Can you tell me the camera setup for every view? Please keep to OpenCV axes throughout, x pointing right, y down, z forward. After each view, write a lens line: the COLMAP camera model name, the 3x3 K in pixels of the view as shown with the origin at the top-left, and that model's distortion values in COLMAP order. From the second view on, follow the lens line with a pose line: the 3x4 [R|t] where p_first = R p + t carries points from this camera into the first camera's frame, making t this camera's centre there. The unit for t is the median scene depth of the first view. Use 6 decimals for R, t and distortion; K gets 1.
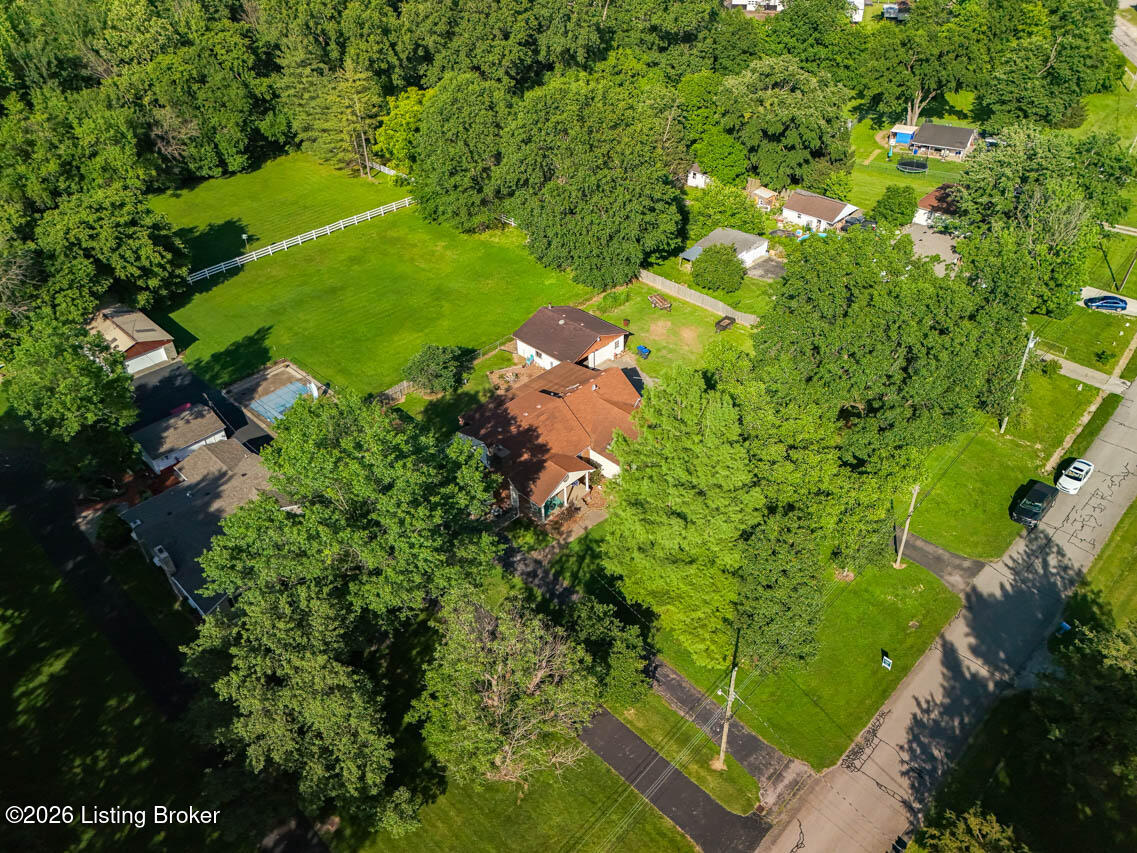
lens RADIAL K [[836.8, 0, 568.5], [0, 836.8, 426.5], [0, 0, 1]] dist [0.032880, -0.005898]
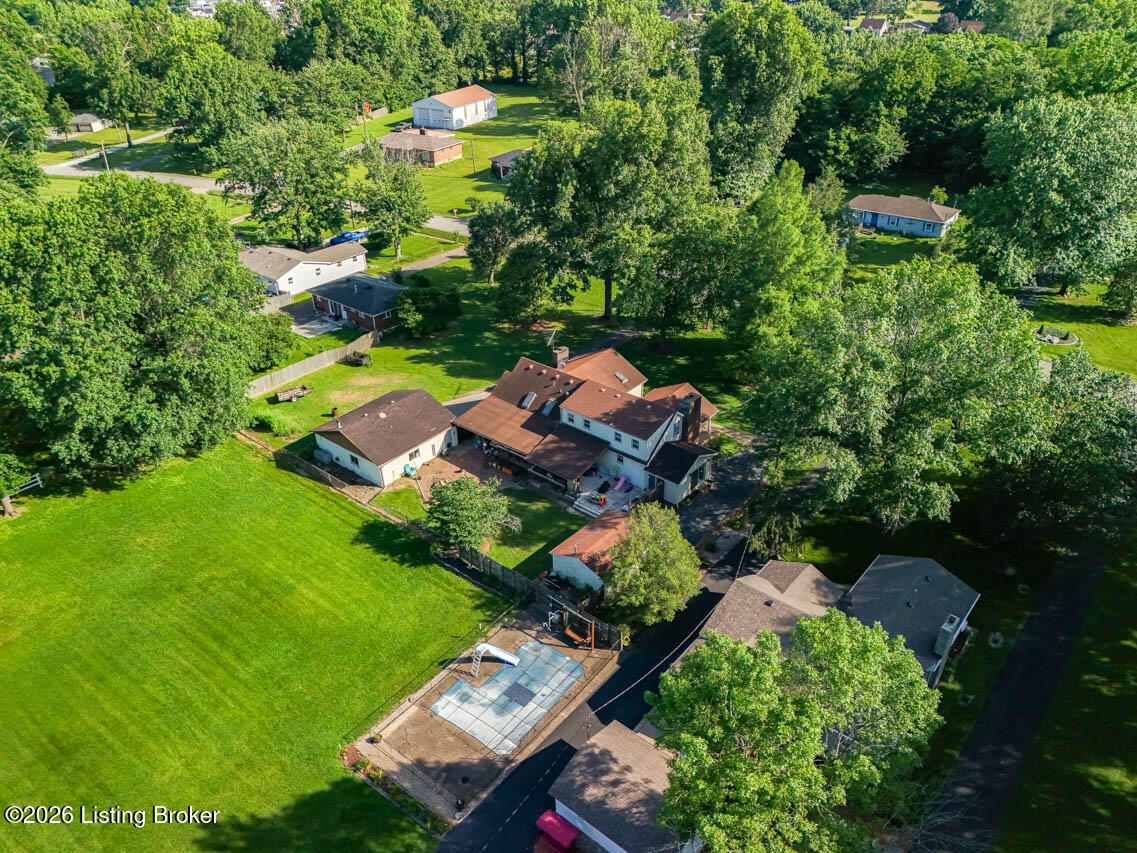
lens RADIAL K [[836.8, 0, 568.5], [0, 836.8, 426.5], [0, 0, 1]] dist [0.032880, -0.005898]
pose [[-0.091504, -0.487613, 0.868252, -0.683844], [0.623178, 0.652033, 0.431859, -0.336107], [-0.776708, 0.580592, 0.244206, 0.661761]]
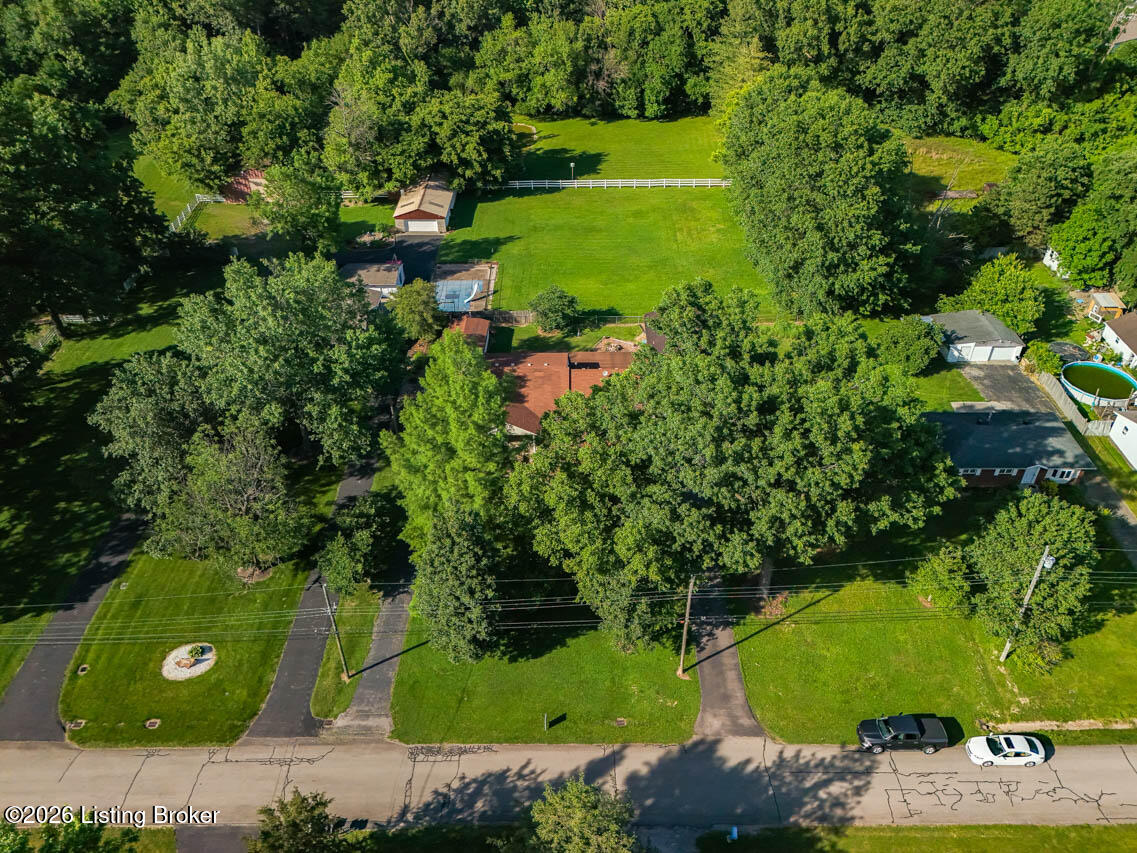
lens RADIAL K [[836.8, 0, 568.5], [0, 836.8, 426.5], [0, 0, 1]] dist [0.032880, -0.005898]
pose [[0.702546, 0.448324, -0.552661, 0.481934], [-0.437184, 0.884678, 0.161908, -0.110292], [0.561514, 0.127866, 0.817528, 0.126251]]
